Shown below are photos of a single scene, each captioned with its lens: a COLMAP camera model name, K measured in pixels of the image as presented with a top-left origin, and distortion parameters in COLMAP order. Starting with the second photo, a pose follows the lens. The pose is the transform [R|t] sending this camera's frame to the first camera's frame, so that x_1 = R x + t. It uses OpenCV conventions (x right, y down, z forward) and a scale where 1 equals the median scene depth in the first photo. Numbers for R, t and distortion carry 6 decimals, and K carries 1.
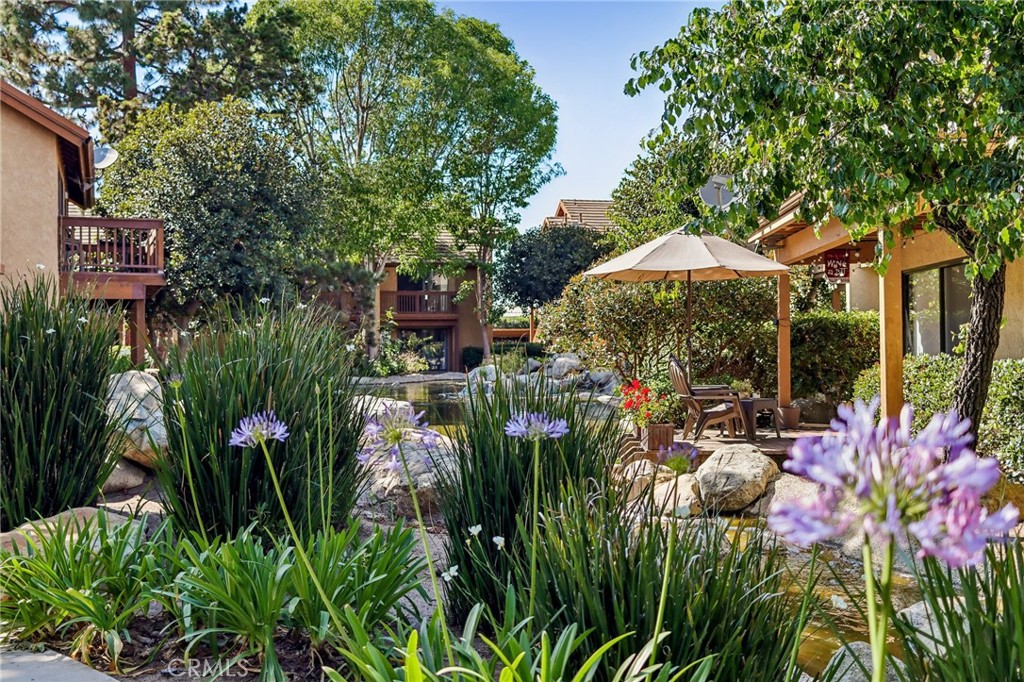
lens RADIAL K [[1104.4, 0, 513.6], [0, 1104.4, 335.5], [0, 0, 1]] dist [0.058981, 0.000000]
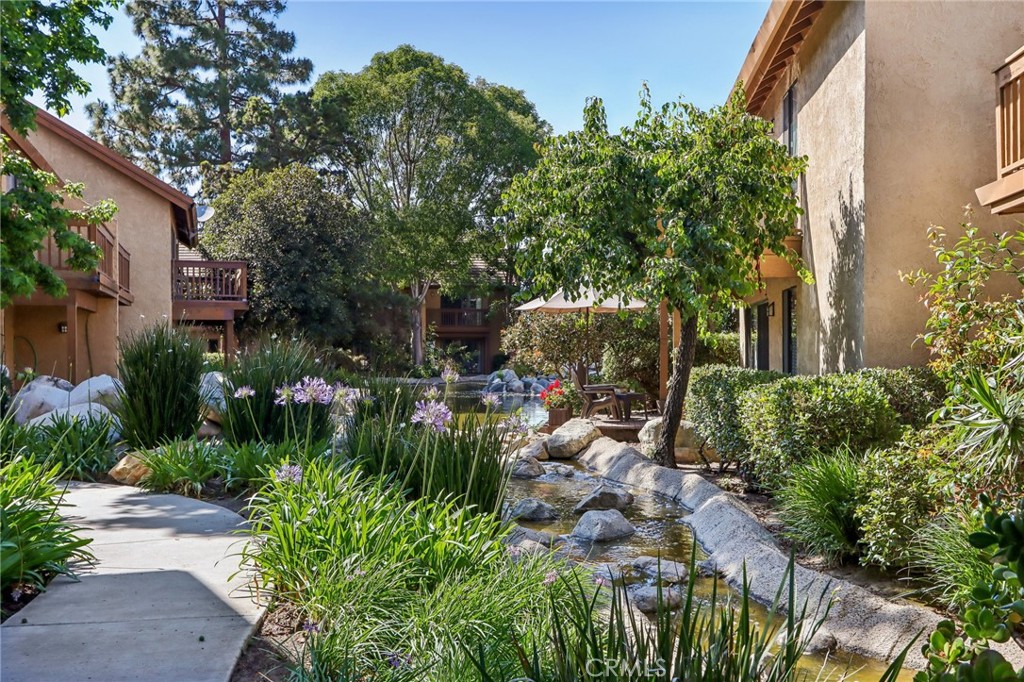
lens RADIAL K [[1066.0, 0, 510.8], [0, 1066.0, 347.7], [0, 0, 1]] dist [0.138700, 0.000000]
pose [[0.996716, 0.004623, -0.080848, 0.088894], [-0.004073, 0.999967, 0.006966, -0.006848], [0.080878, -0.006614, 0.996702, -0.224161]]
